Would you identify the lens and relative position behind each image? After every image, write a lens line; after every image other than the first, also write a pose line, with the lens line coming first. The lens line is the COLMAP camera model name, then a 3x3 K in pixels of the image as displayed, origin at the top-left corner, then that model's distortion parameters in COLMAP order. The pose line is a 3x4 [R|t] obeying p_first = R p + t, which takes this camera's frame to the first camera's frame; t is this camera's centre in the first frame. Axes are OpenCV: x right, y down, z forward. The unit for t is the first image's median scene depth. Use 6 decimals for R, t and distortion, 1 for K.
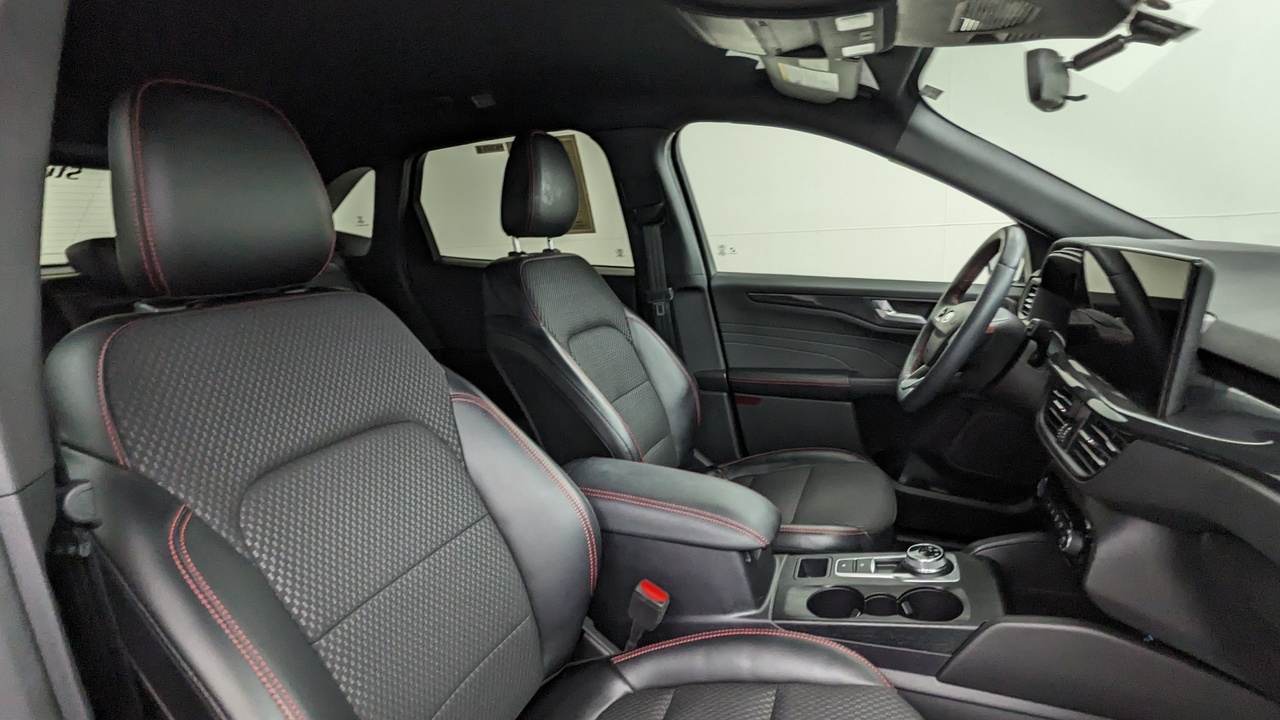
lens RADIAL K [[620.1, 0, 640.0], [0, 620.1, 360.0], [0, 0, 1]] dist [0.000196, 0.000336]
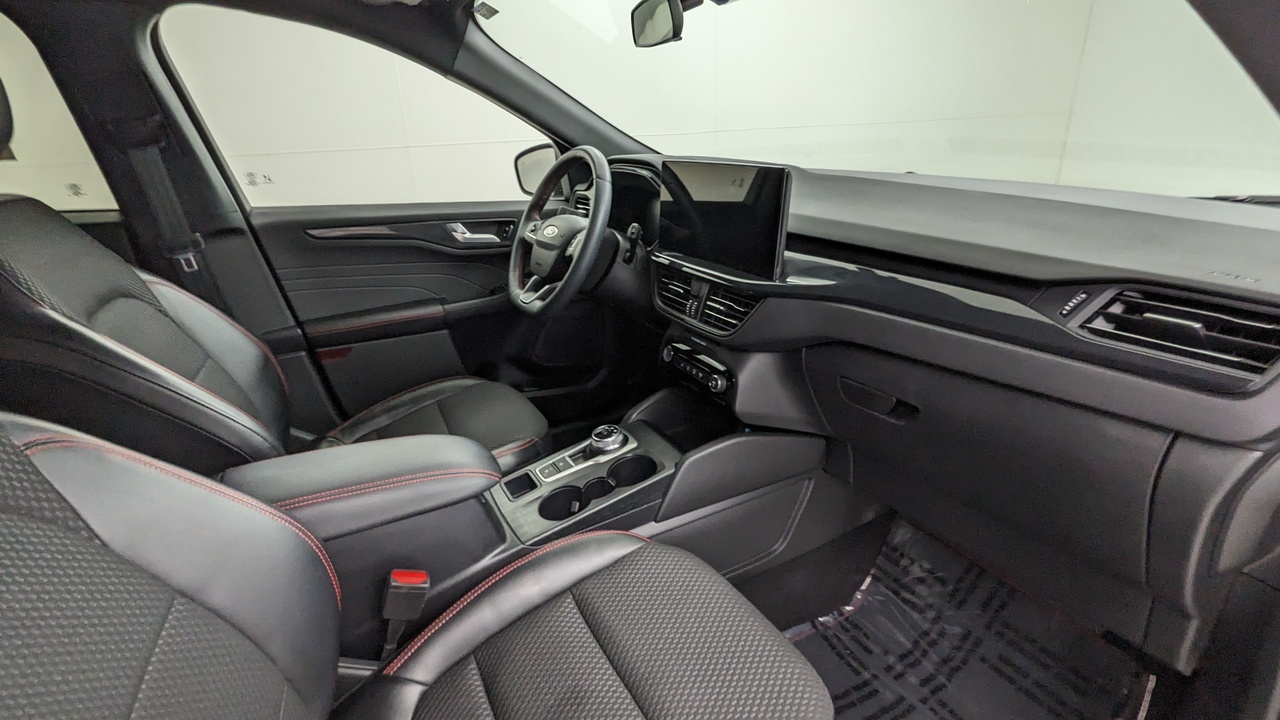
lens RADIAL K [[620.1, 0, 640.0], [0, 620.1, 360.0], [0, 0, 1]] dist [0.000196, 0.000336]
pose [[0.654094, -0.249533, 0.714068, -0.221869], [0.164735, 0.968353, 0.187495, -0.024723], [-0.738257, -0.005008, 0.674501, 0.118249]]
